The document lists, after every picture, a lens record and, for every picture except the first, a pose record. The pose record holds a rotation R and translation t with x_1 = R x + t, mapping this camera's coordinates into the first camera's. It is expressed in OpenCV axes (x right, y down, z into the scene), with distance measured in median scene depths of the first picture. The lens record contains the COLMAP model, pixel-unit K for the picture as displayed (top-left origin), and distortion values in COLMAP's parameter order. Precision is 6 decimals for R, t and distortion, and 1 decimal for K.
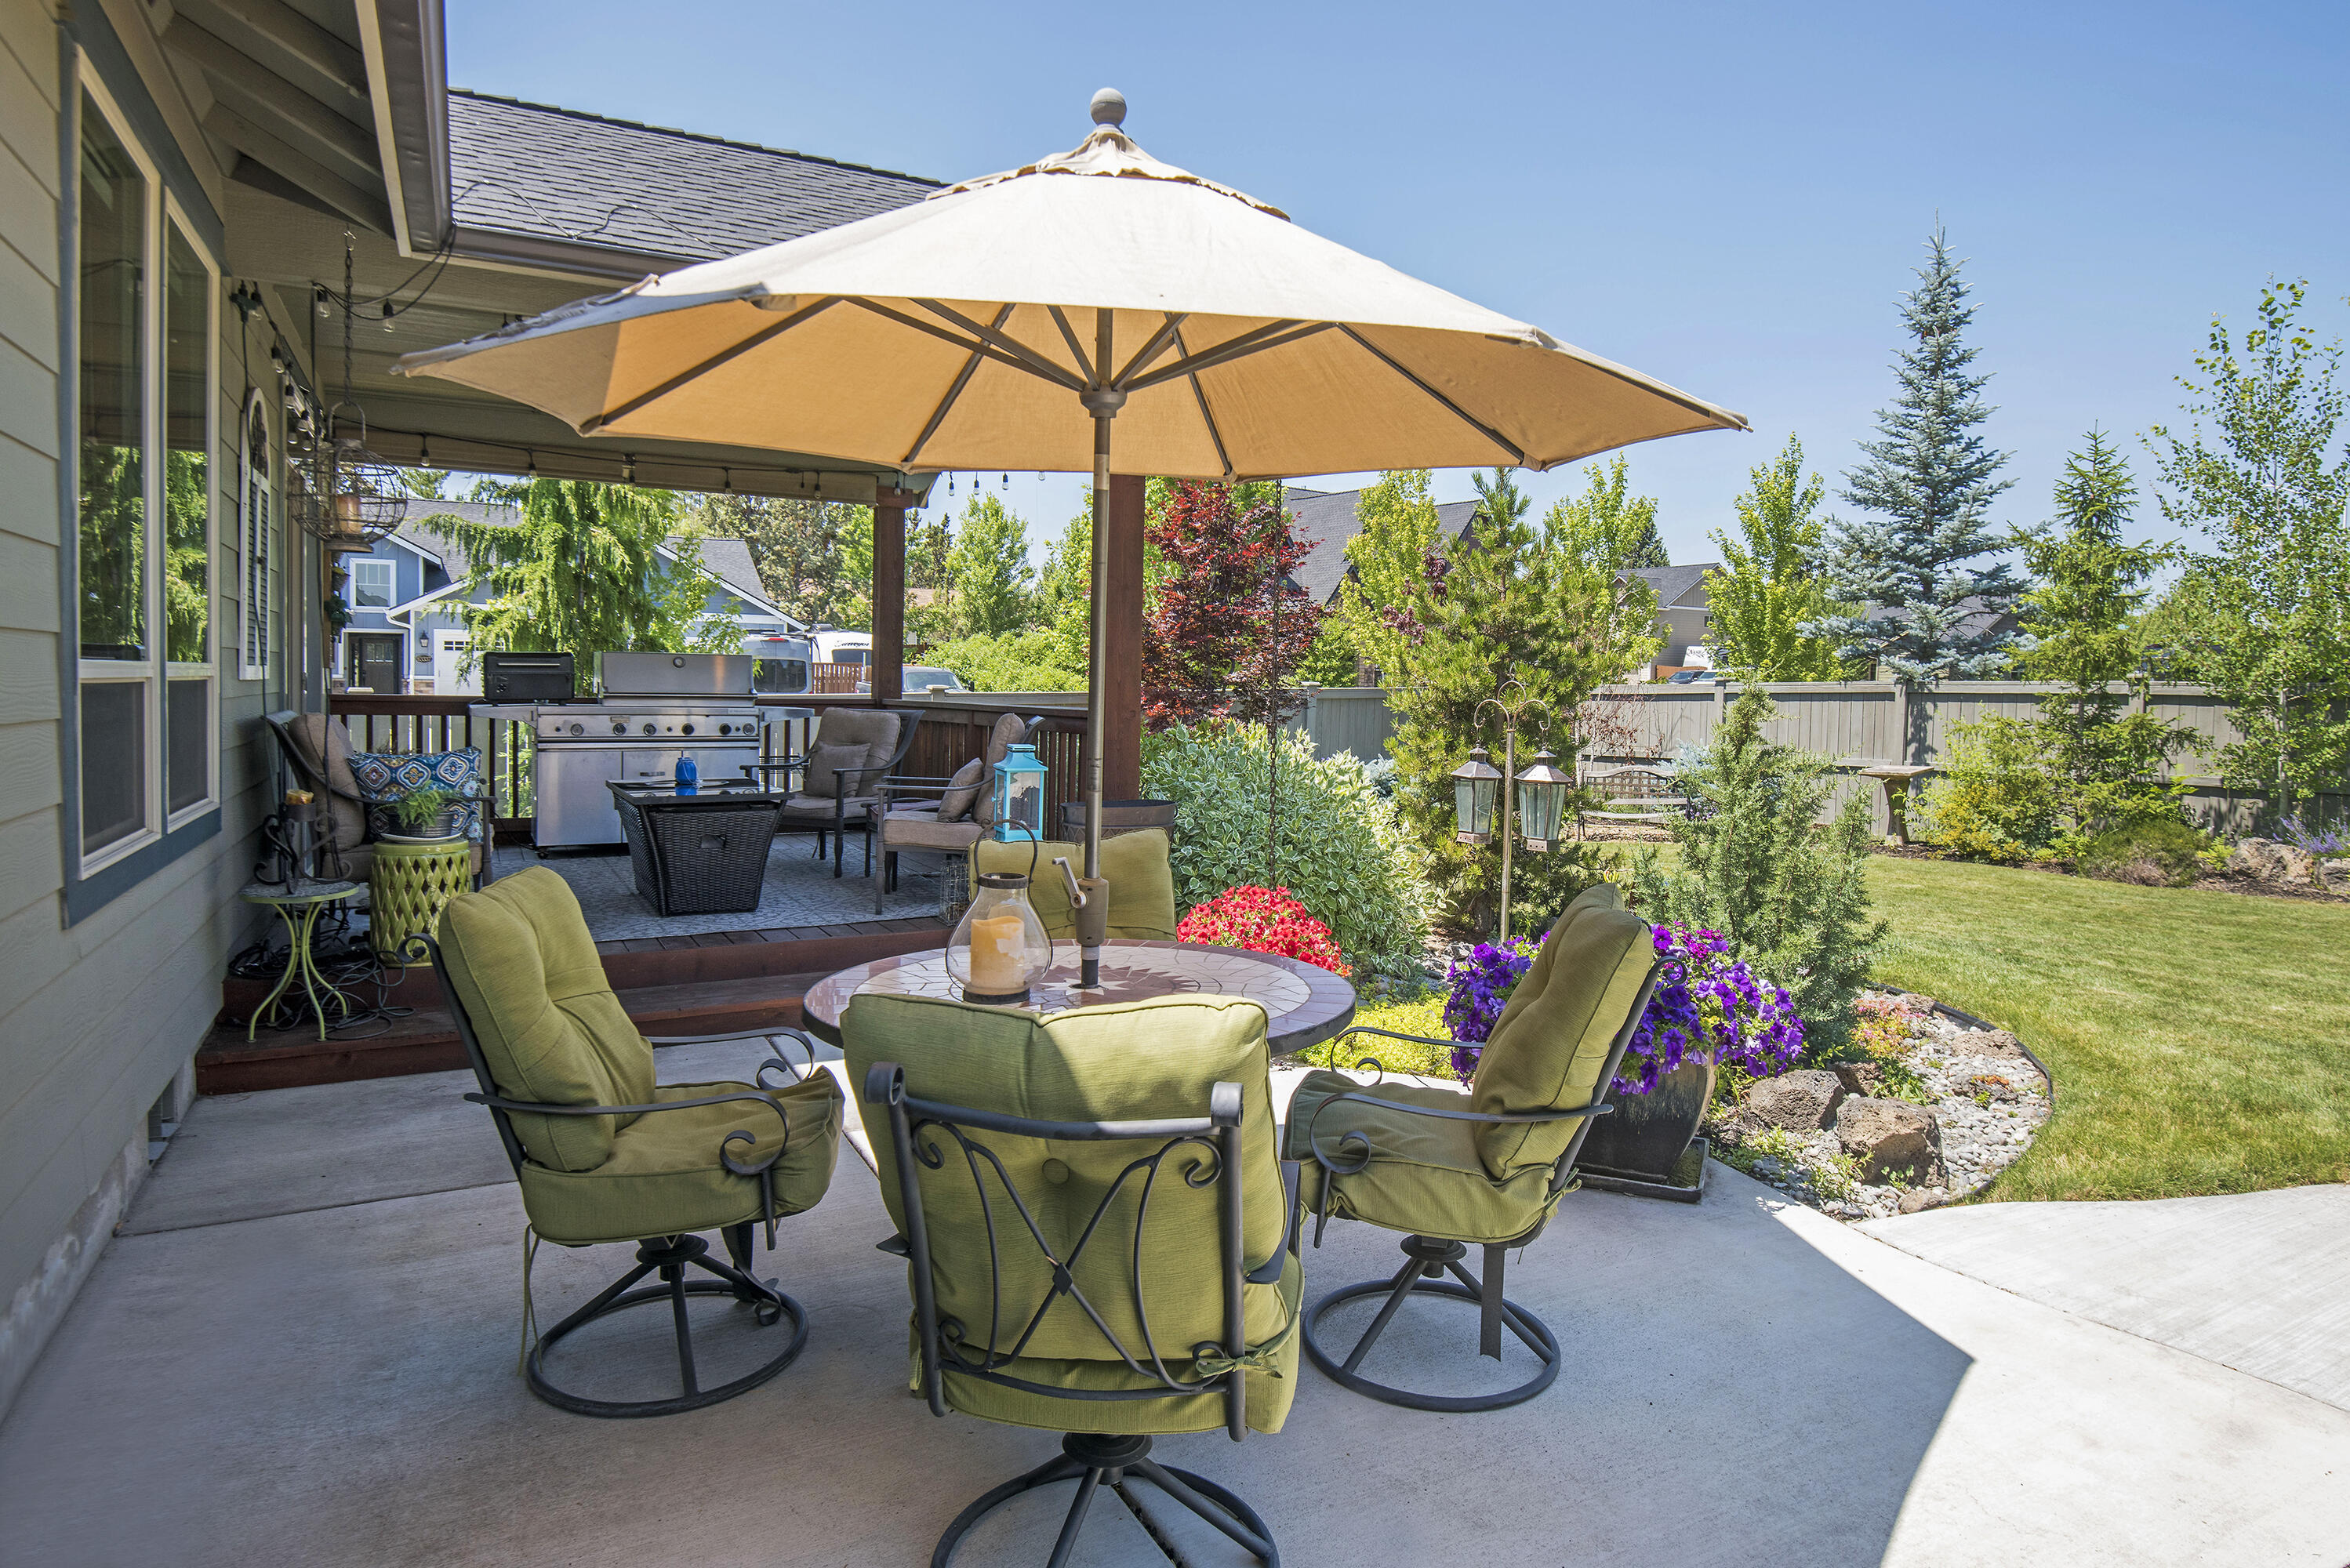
lens RADIAL K [[1397.3, 0, 1181.2], [0, 1397.3, 771.0], [0, 0, 1]] dist [-0.022559, -0.007286]
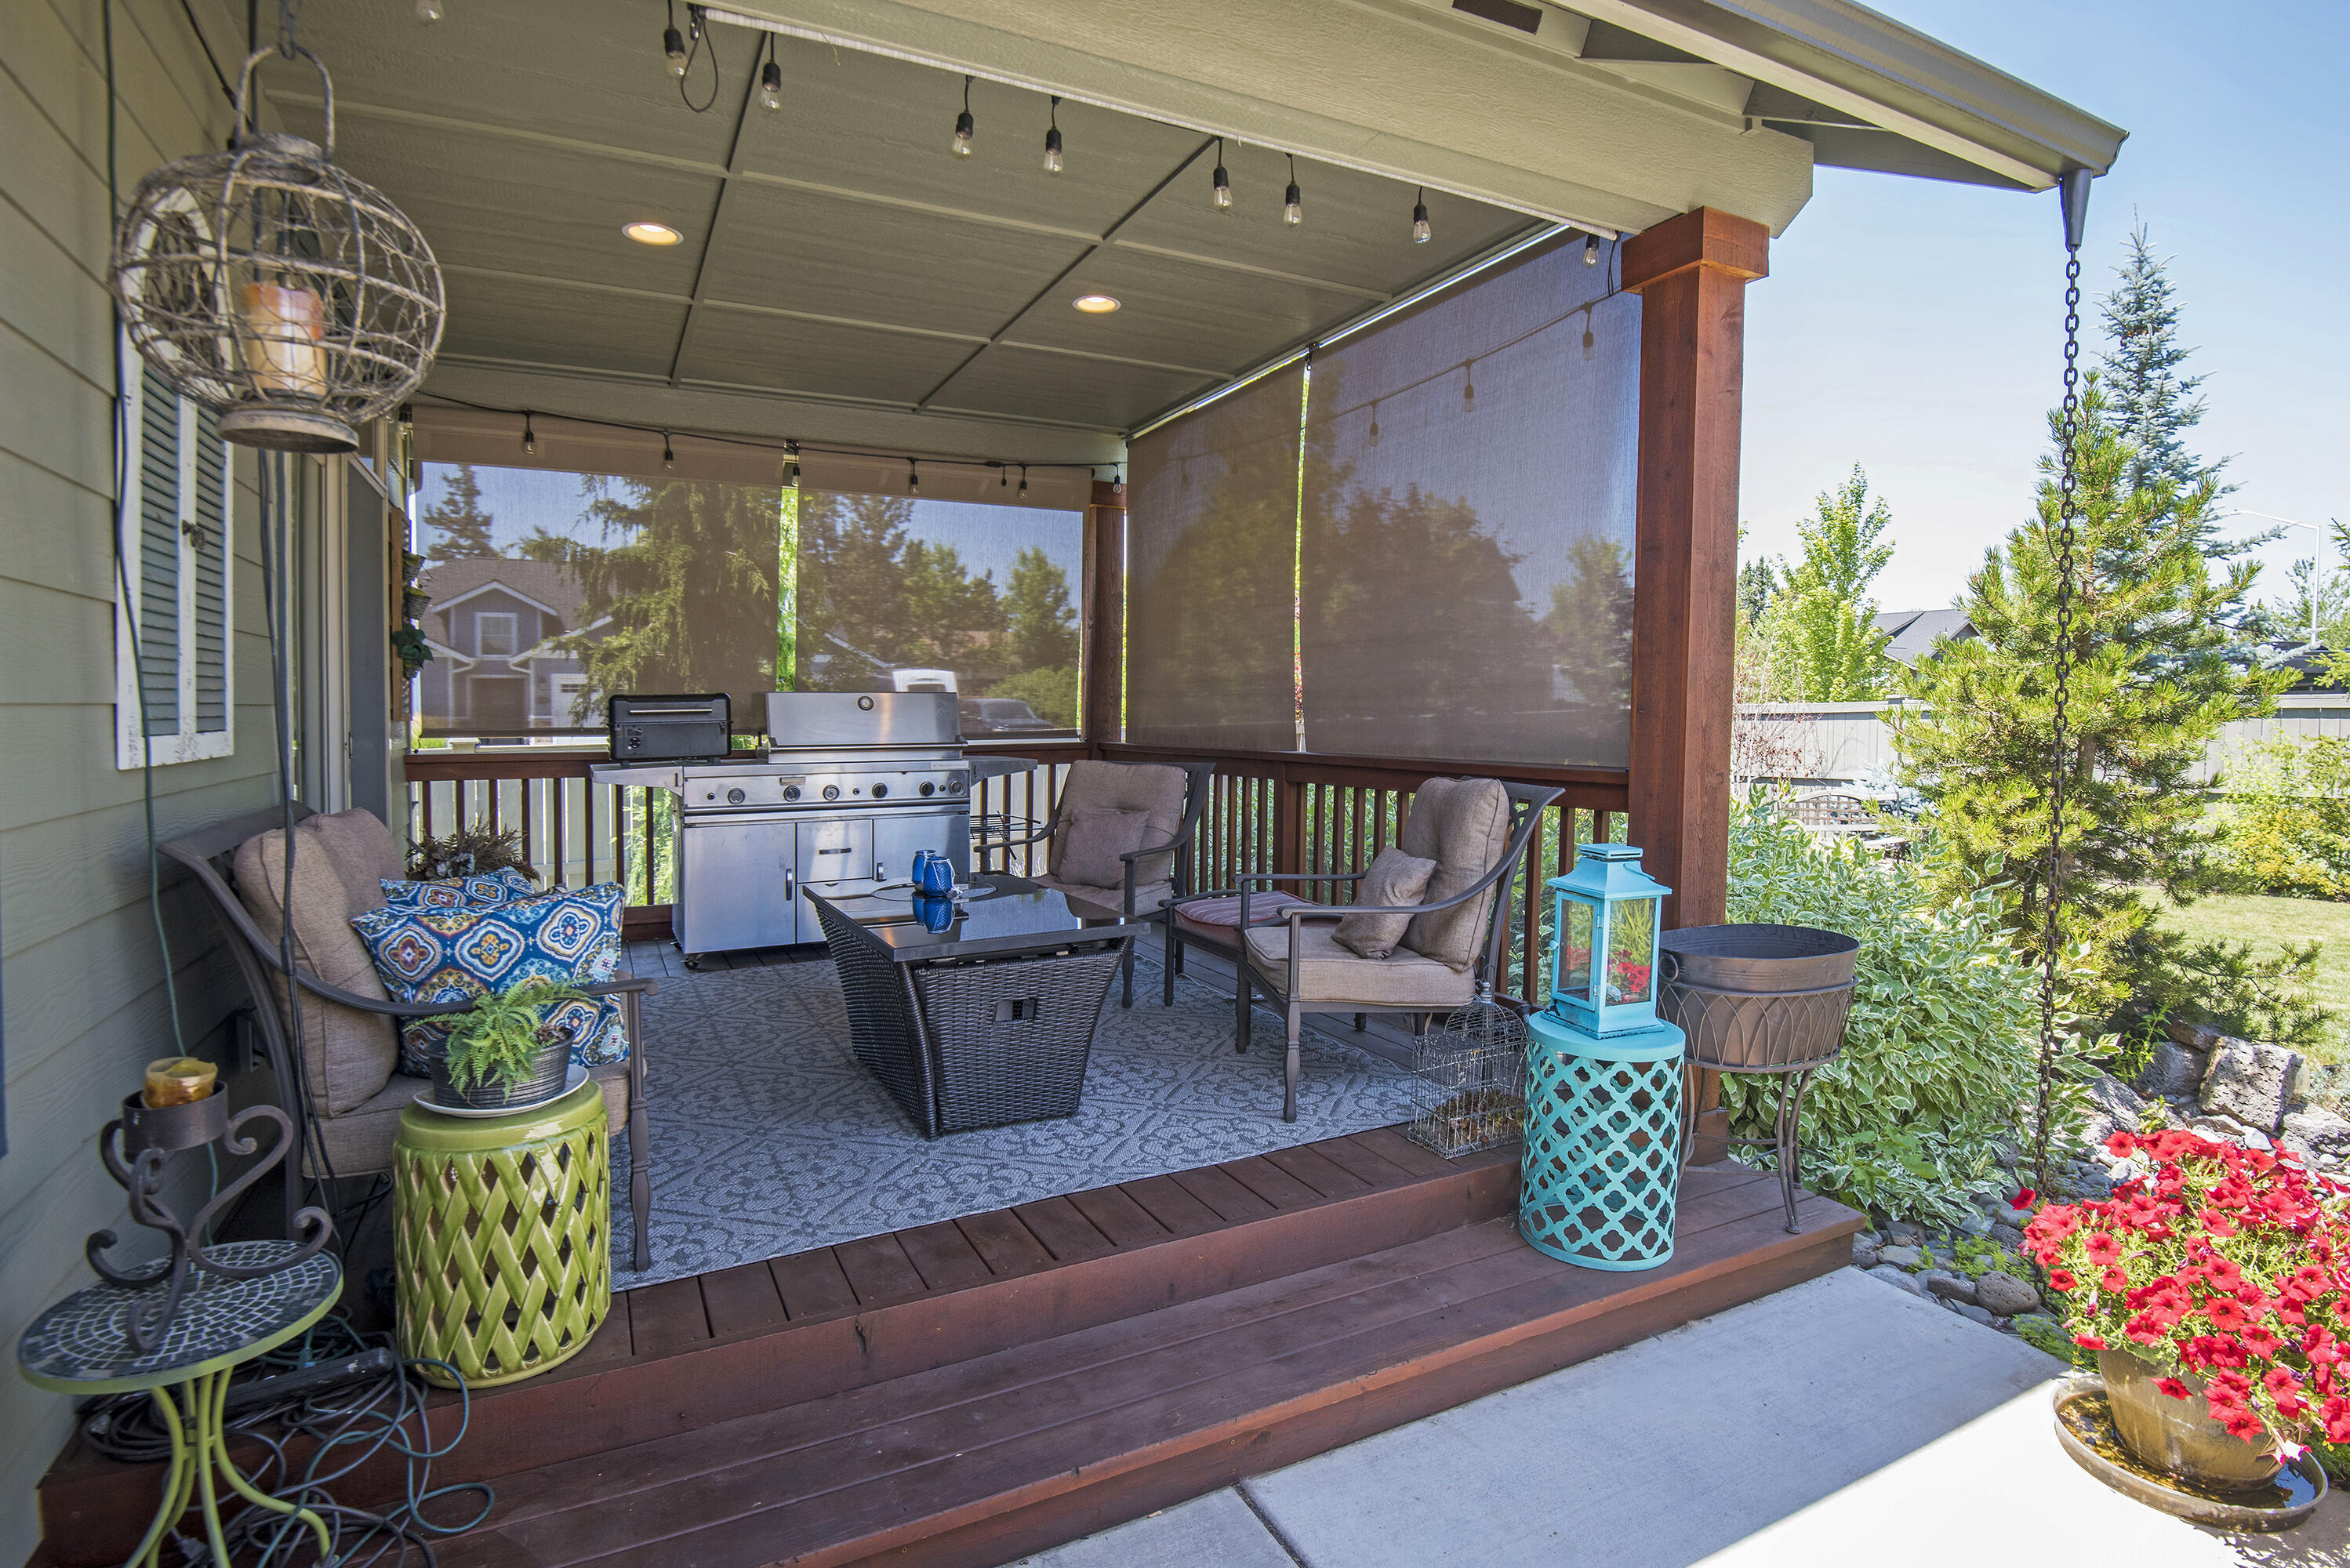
lens RADIAL K [[1184.7, 0, 1219.4], [0, 1184.7, 746.9], [0, 0, 1]] dist [-0.033479, -0.000384]
pose [[0.999512, -0.020683, 0.023423, -0.185692], [0.021356, 0.999356, -0.028851, -0.031911], [-0.022812, 0.029337, 0.999309, 0.354836]]
